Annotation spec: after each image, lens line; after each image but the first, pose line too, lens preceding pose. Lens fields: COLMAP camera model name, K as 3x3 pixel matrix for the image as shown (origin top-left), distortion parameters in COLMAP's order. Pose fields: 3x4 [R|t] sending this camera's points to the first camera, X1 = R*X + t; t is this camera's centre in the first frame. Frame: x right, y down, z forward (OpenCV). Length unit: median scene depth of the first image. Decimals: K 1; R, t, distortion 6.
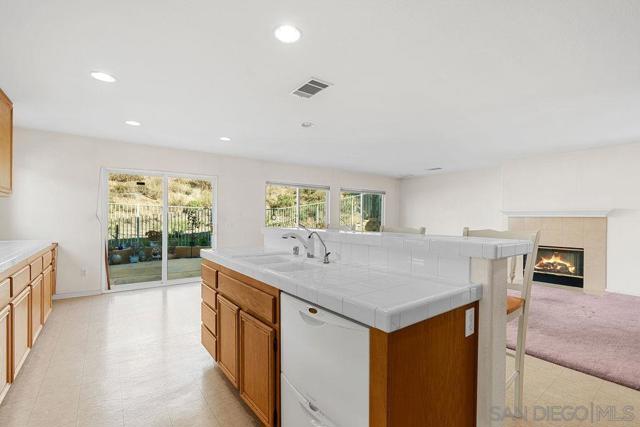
lens RADIAL K [[289.7, 0, 319.8], [0, 289.7, 217.5], [0, 0, 1]] dist [-0.005980, 0.000676]
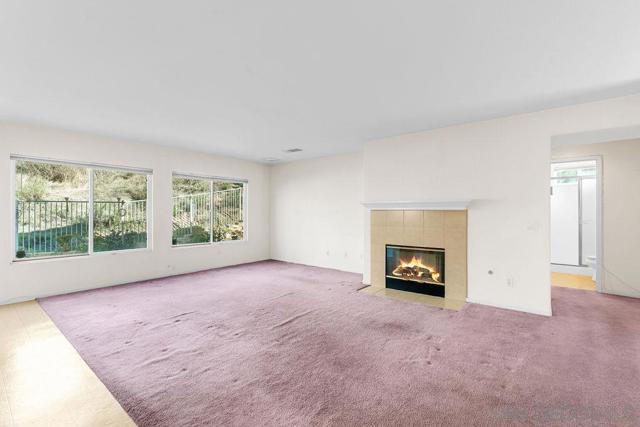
lens RADIAL K [[289.7, 0, 321.7], [0, 289.7, 210.9], [0, 0, 1]] dist [-0.005980, 0.000676]
pose [[0.968739, -0.004353, 0.248044, 0.365460], [0.005783, 0.999971, -0.005039, 0.002988], [-0.248015, 0.006316, 0.968736, 0.287431]]
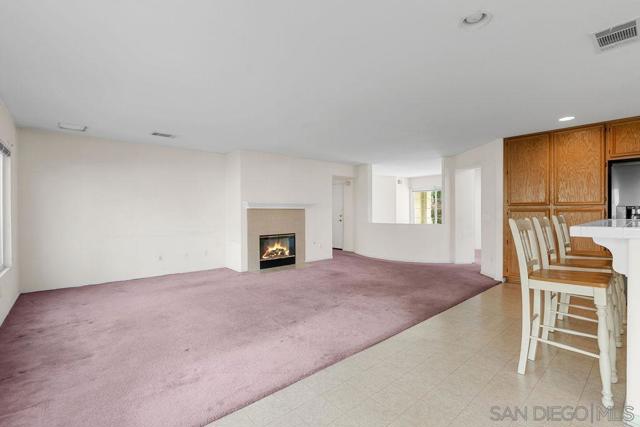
lens RADIAL K [[289.7, 0, 319.6], [0, 289.7, 213.8], [0, 0, 1]] dist [-0.005980, 0.000676]
pose [[-0.068830, -0.017007, 0.997483, -0.366783], [0.006284, 0.999827, 0.017481, -0.002464], [-0.997609, 0.007471, -0.068711, 0.940481]]
